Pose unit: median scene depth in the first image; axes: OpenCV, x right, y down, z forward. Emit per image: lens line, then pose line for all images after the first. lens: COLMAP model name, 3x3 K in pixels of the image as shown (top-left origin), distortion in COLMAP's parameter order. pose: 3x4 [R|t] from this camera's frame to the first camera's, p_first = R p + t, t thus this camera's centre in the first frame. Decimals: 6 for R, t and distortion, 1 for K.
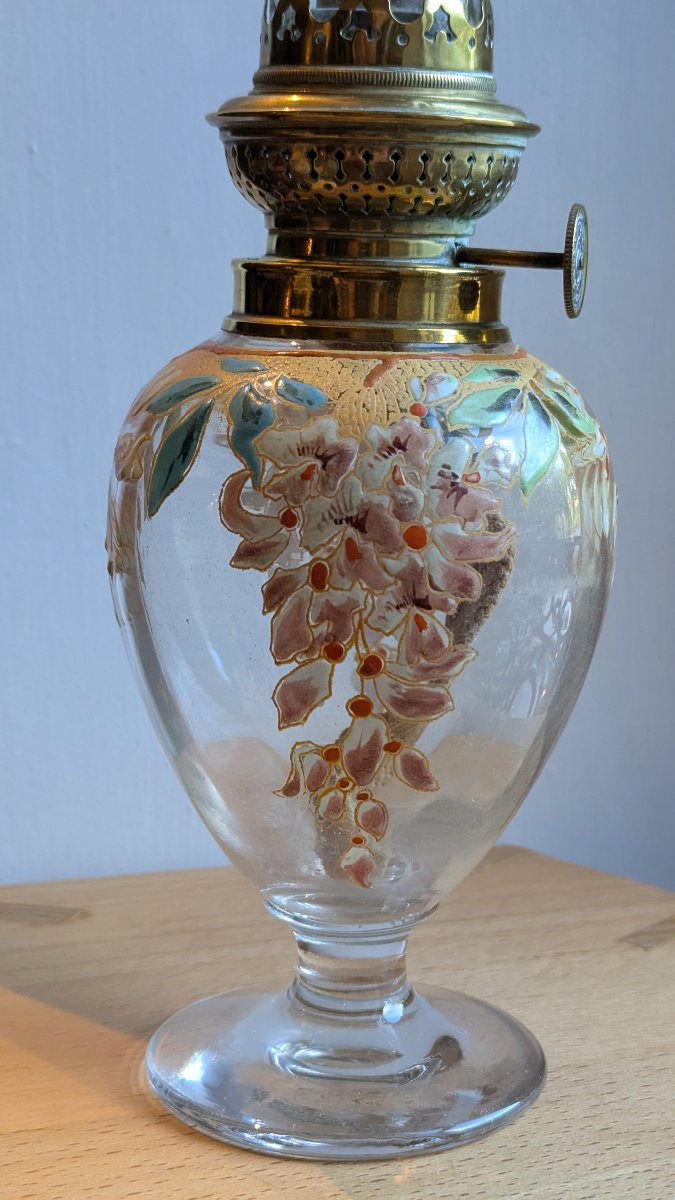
lens RADIAL K [[1917.6, 0, 337.5], [0, 1917.6, 600.0], [0, 0, 1]] dist [0.135415, -0.097152]
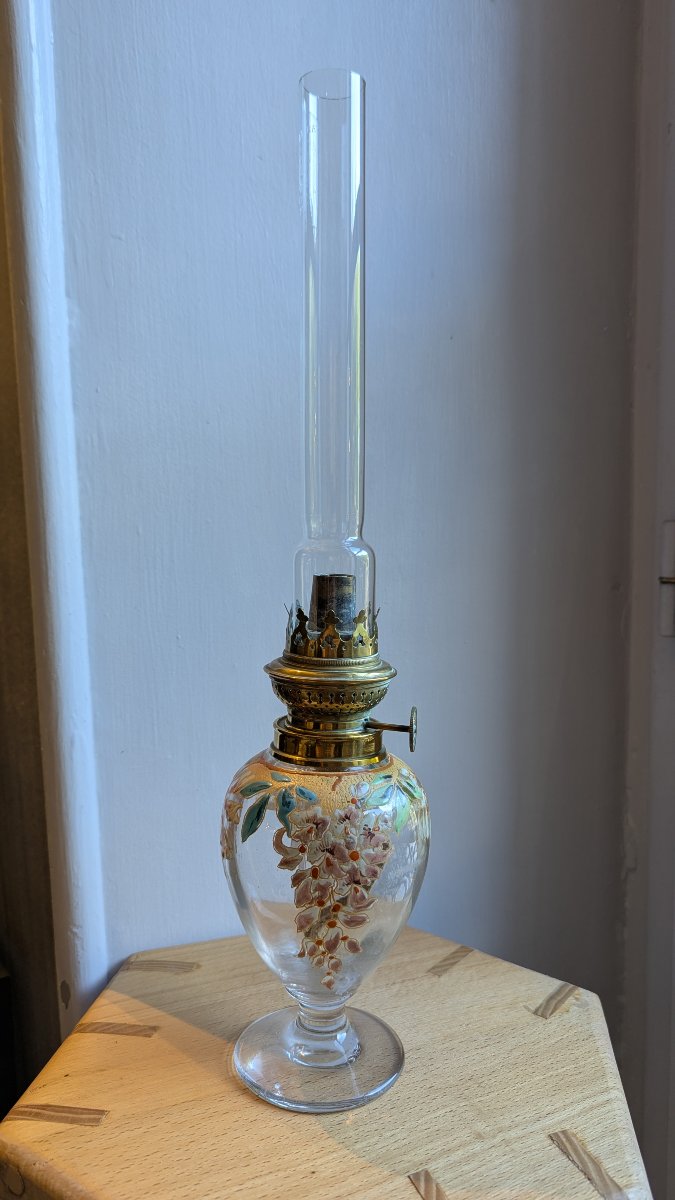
lens RADIAL K [[849.2, 0, 337.5], [0, 849.2, 600.0], [0, 0, 1]] dist [0.000828, -0.000204]
pose [[0.996802, -0.005141, 0.079741, -0.061921], [0.014103, 0.993581, -0.112241, -0.223030], [-0.078652, 0.113007, 0.990476, -0.102208]]
